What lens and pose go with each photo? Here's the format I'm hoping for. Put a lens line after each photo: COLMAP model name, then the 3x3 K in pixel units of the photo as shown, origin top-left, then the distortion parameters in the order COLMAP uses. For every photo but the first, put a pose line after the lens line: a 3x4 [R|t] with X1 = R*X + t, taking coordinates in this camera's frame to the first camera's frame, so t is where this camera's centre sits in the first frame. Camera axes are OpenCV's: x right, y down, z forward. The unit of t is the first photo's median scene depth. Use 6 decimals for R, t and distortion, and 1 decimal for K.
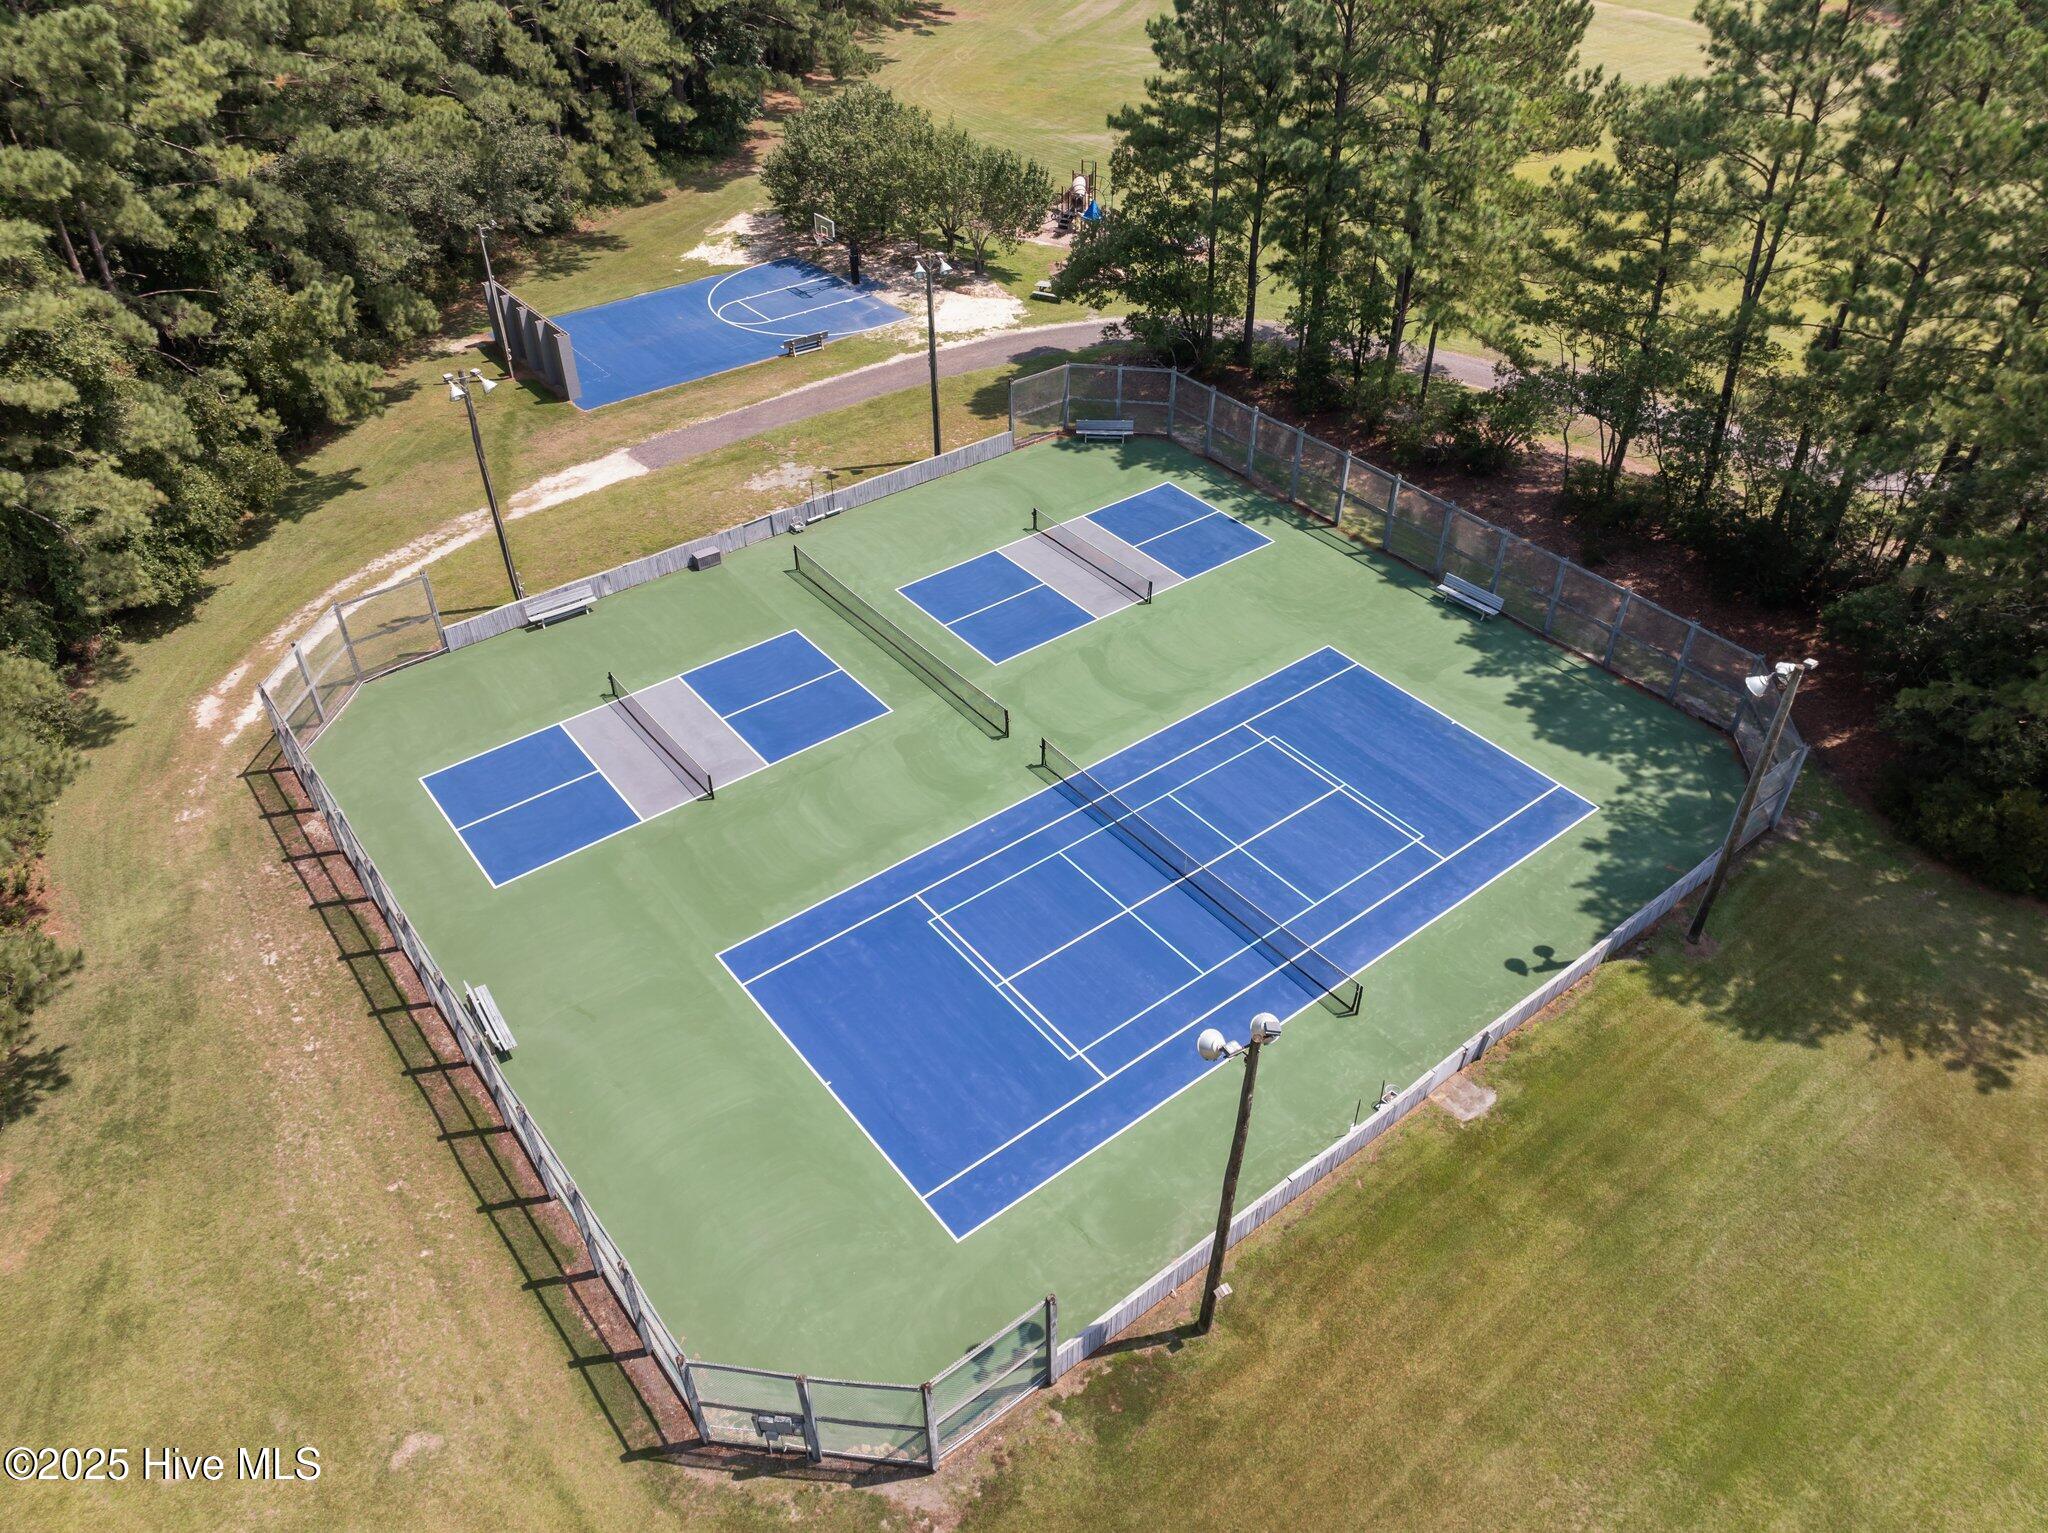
lens RADIAL K [[1436.3, 0, 1040.9], [0, 1436.3, 769.3], [0, 0, 1]] dist [-0.028618, 0.016372]
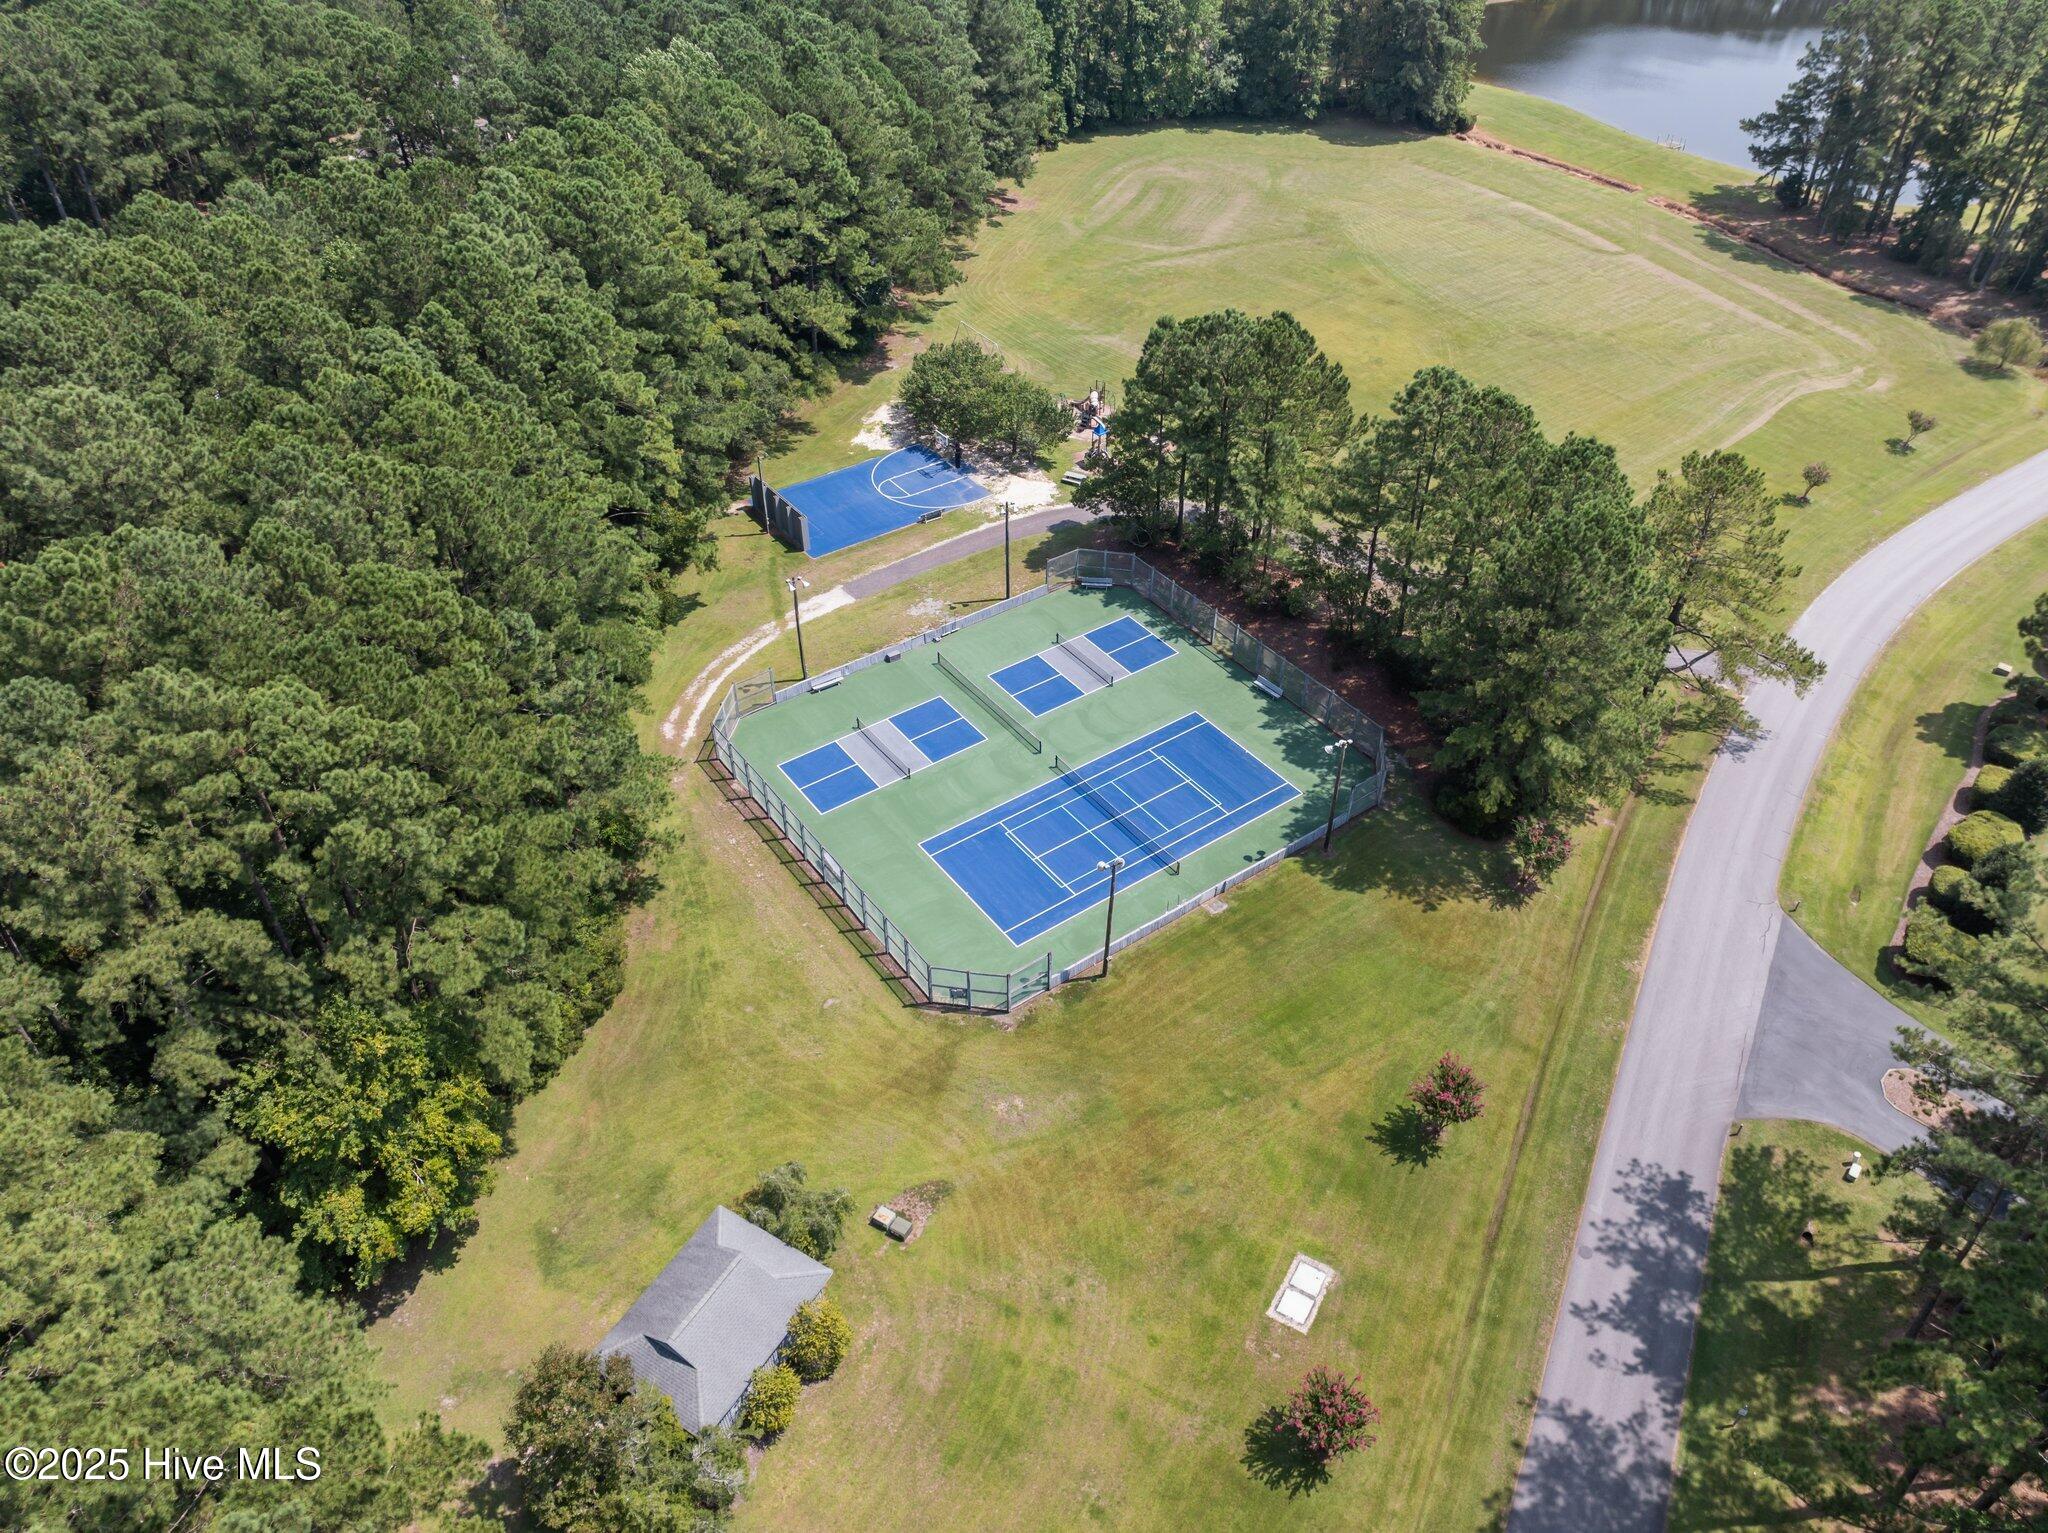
lens RADIAL K [[1457.4, 0, 1052.7], [0, 1457.4, 747.0], [0, 0, 1]] dist [-0.021922, 0.020576]
pose [[0.999519, 0.027759, -0.013792, 0.024674], [-0.027563, 0.999519, 0.014204, -0.061591], [0.014179, -0.013817, 0.999804, -1.176631]]
